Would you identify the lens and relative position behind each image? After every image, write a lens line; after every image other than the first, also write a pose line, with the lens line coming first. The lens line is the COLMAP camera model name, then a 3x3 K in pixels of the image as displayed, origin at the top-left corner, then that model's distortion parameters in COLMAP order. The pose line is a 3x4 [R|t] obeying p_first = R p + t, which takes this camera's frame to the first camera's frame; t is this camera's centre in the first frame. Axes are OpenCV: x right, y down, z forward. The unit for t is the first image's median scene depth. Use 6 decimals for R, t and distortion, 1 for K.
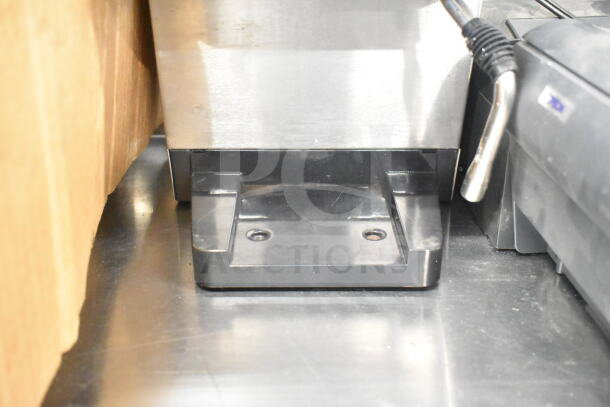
lens RADIAL K [[642.4, 0, 304.7], [0, 642.4, 201.8], [0, 0, 1]] dist [-0.031513, 0.000000]
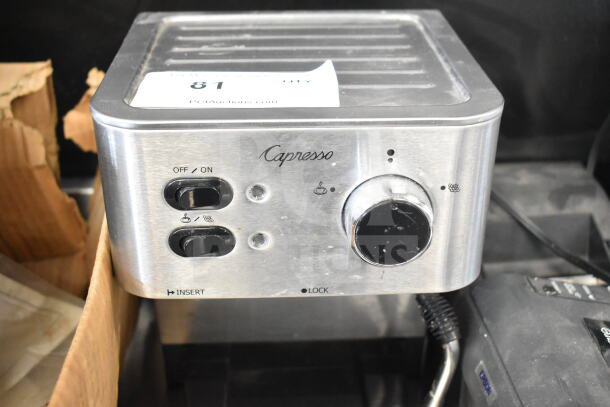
lens RADIAL K [[818.2, 0, 307.4], [0, 818.2, 200.3], [0, 0, 1]] dist [-0.029786, 0.000000]
pose [[0.999284, -0.016455, 0.034067, -0.007395], [0.014832, 0.998767, 0.047374, -0.479670], [-0.034805, -0.046835, 0.998296, -0.469872]]
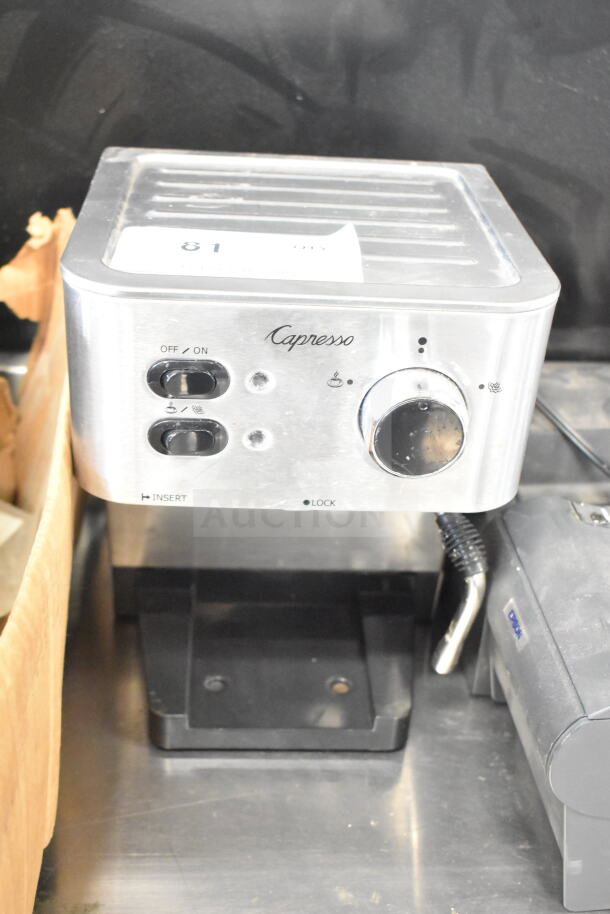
lens RADIAL K [[1112.4, 0, 300.7], [0, 1112.4, 462.9], [0, 0, 1]] dist [-0.010199, 0.000000]
pose [[0.997537, 0.029839, 0.063484, -0.067807], [-0.036324, 0.993958, 0.103574, -0.478515], [-0.060010, -0.105624, 0.992594, -0.617351]]
